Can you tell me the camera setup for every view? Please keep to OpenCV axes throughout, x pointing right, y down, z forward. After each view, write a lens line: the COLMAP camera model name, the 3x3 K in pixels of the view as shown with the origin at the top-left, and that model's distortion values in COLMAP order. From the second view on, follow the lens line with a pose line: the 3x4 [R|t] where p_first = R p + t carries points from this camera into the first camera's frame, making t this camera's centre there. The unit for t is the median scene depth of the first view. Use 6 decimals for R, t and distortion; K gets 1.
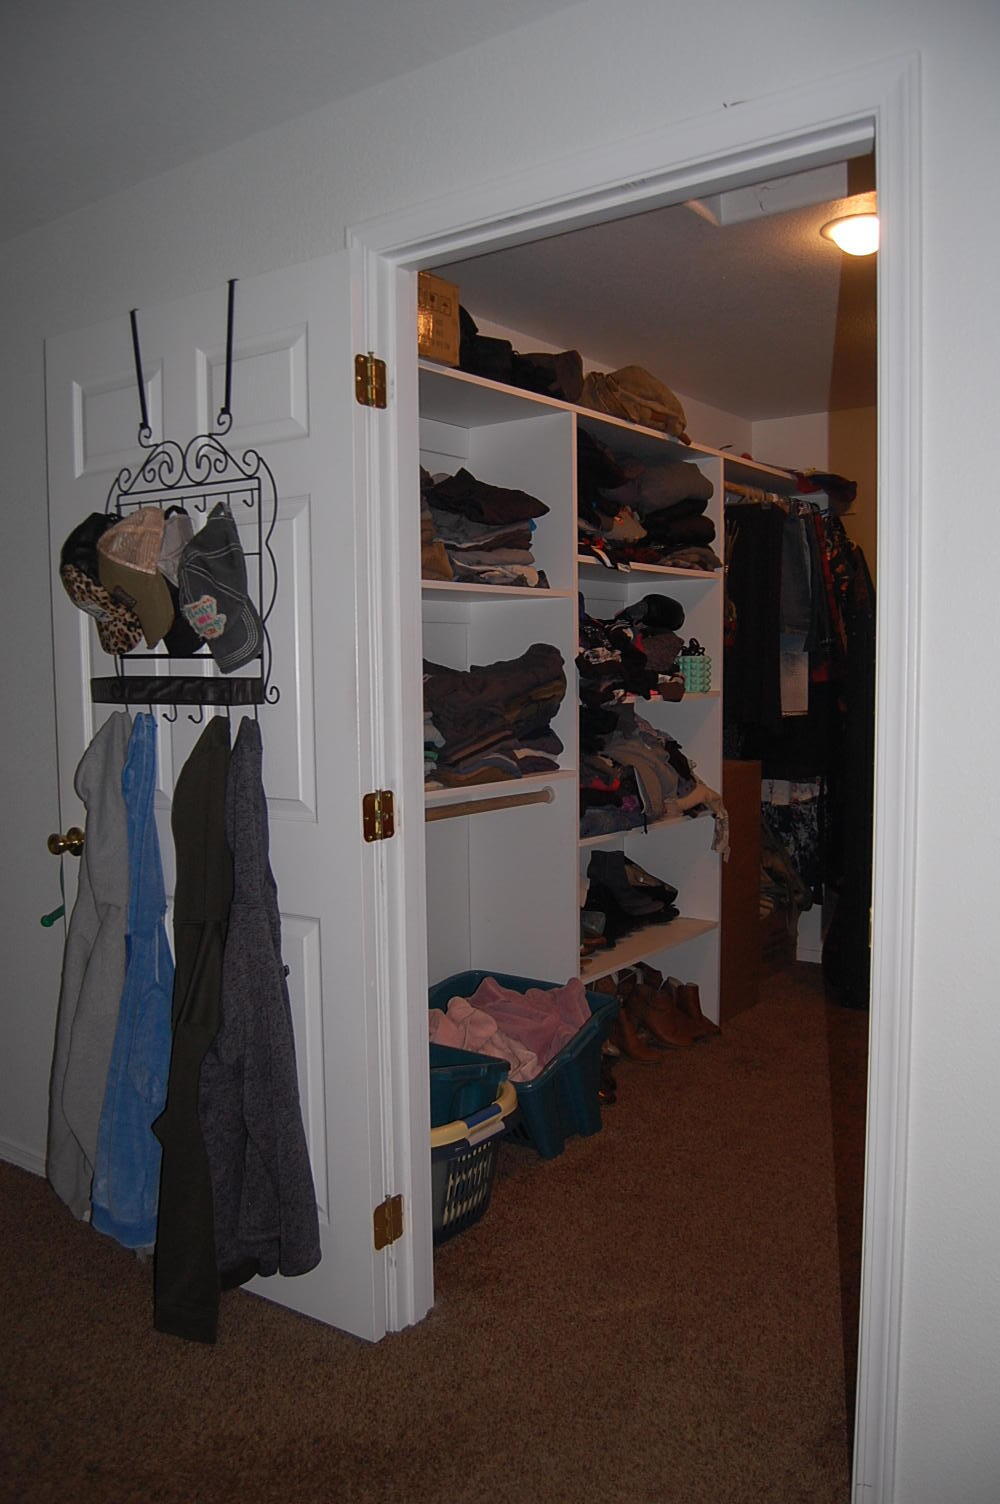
lens RADIAL K [[1184.1, 0, 501.3], [0, 1184.1, 775.8], [0, 0, 1]] dist [-0.077936, 0.000186]
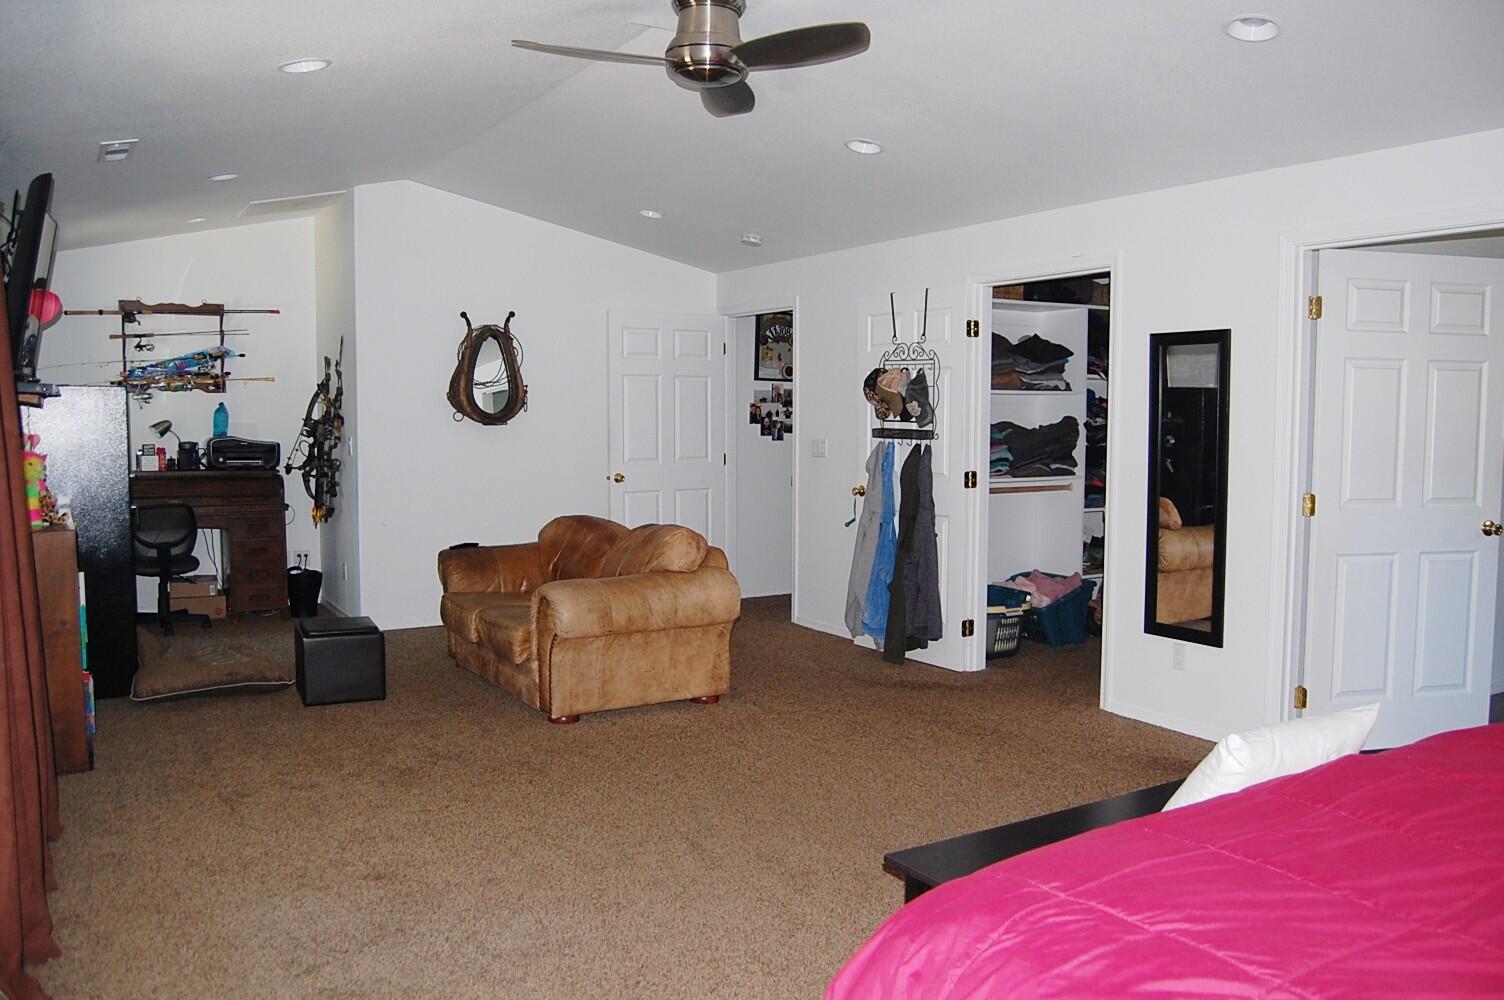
lens RADIAL K [[1190.1, 0, 752.0], [0, 1190.1, 500.0], [0, 0, 1]] dist [-0.095453, 0.001996]
pose [[0.924059, 0.040993, -0.380046, 0.452438], [-0.047247, 0.998858, -0.007139, 0.116393], [0.379319, 0.024553, 0.924940, -1.671826]]
